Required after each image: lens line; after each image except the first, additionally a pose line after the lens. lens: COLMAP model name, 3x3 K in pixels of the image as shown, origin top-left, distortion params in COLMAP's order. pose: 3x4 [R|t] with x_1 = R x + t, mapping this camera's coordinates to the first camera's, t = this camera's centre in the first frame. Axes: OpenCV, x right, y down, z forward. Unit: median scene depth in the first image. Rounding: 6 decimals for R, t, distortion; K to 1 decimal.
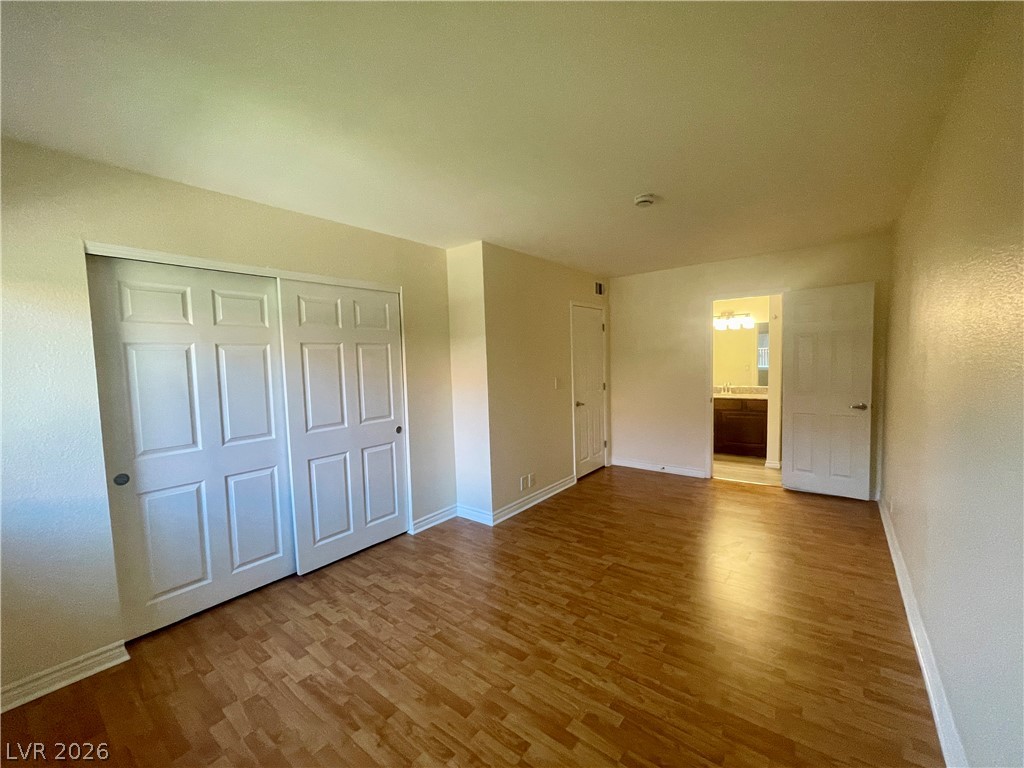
lens RADIAL K [[416.1, 0, 507.1], [0, 416.1, 380.3], [0, 0, 1]] dist [-0.003454, 0.000529]
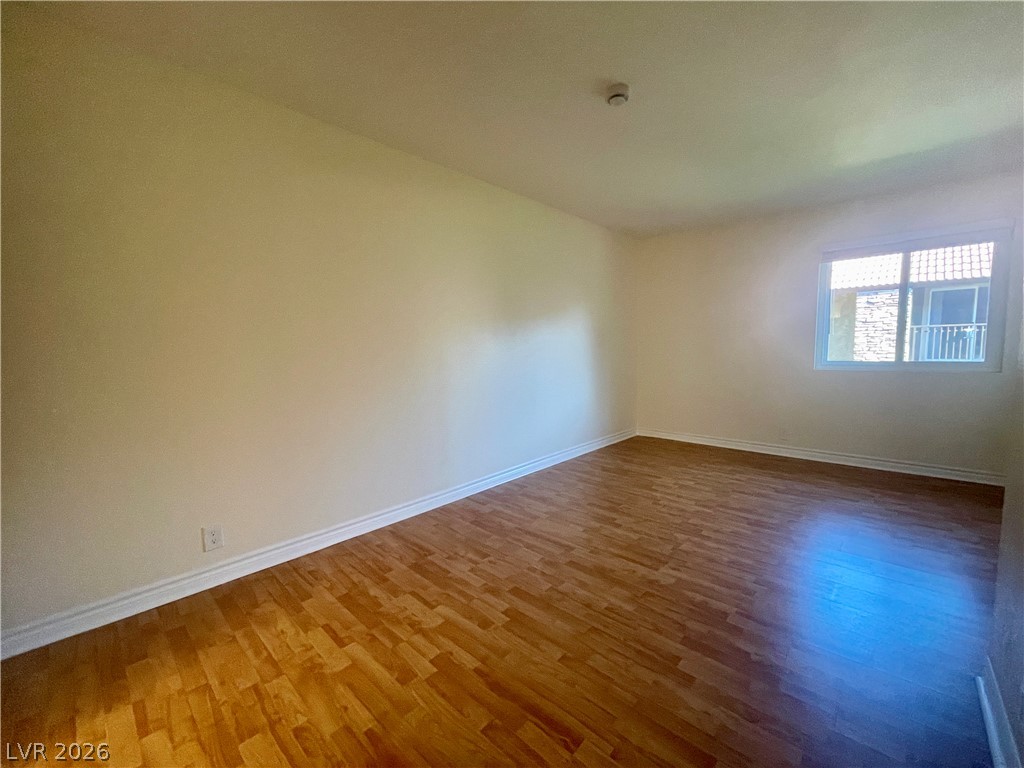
lens RADIAL K [[416.1, 0, 508.3], [0, 416.1, 387.1], [0, 0, 1]] dist [-0.003454, 0.000529]
pose [[-0.995366, 0.039024, 0.087882, 0.467391], [0.051111, 0.988862, 0.139782, 0.001900], [-0.081448, 0.143626, -0.986275, 1.797027]]
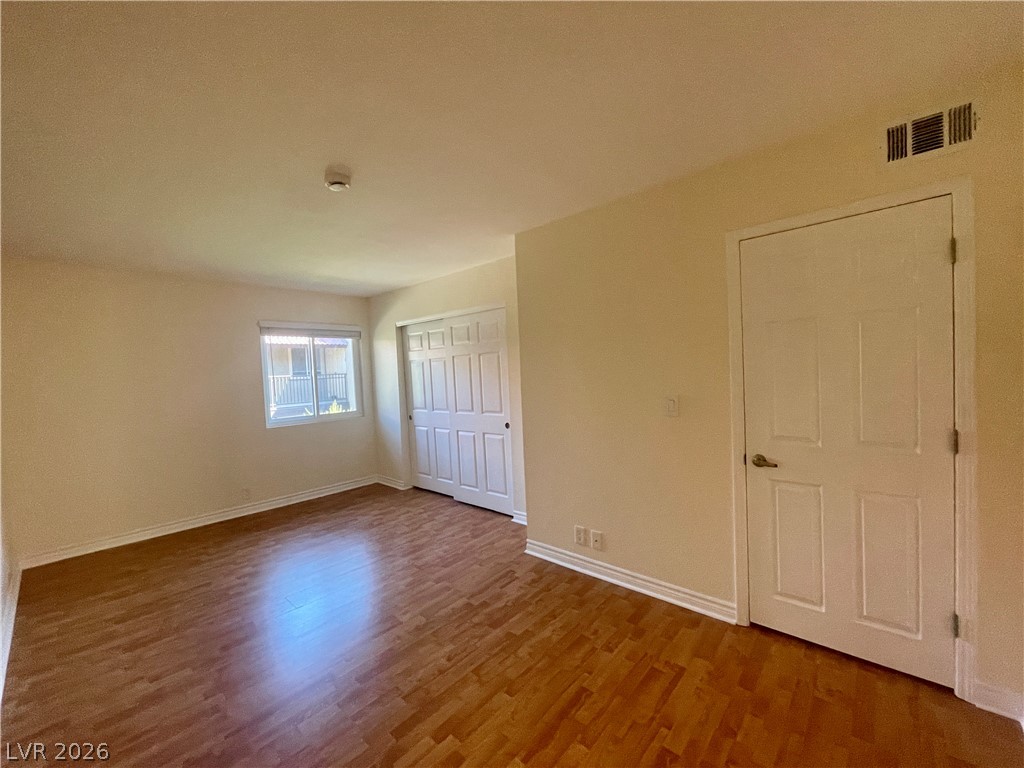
lens RADIAL K [[416.1, 0, 509.6], [0, 416.1, 382.7], [0, 0, 1]] dist [-0.003454, 0.000529]
pose [[-0.066732, 0.061600, -0.995868, 1.084463], [-0.007458, 0.998034, 0.062233, -0.088483], [0.997743, 0.011580, -0.066141, 1.330094]]
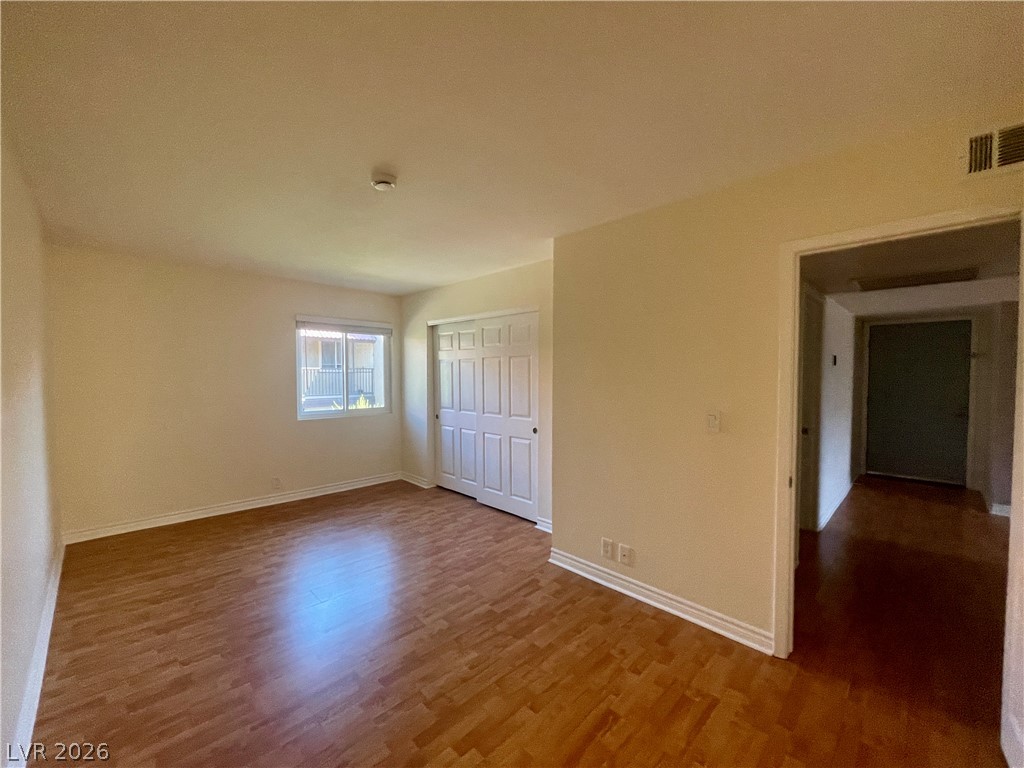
lens RADIAL K [[416.1, 0, 509.4], [0, 416.1, 382.8], [0, 0, 1]] dist [-0.003454, 0.000529]
pose [[-0.122007, 0.054278, -0.991044, 1.072183], [-0.052197, 0.996771, 0.061018, -0.096176], [0.991156, 0.059174, -0.118779, 1.301342]]
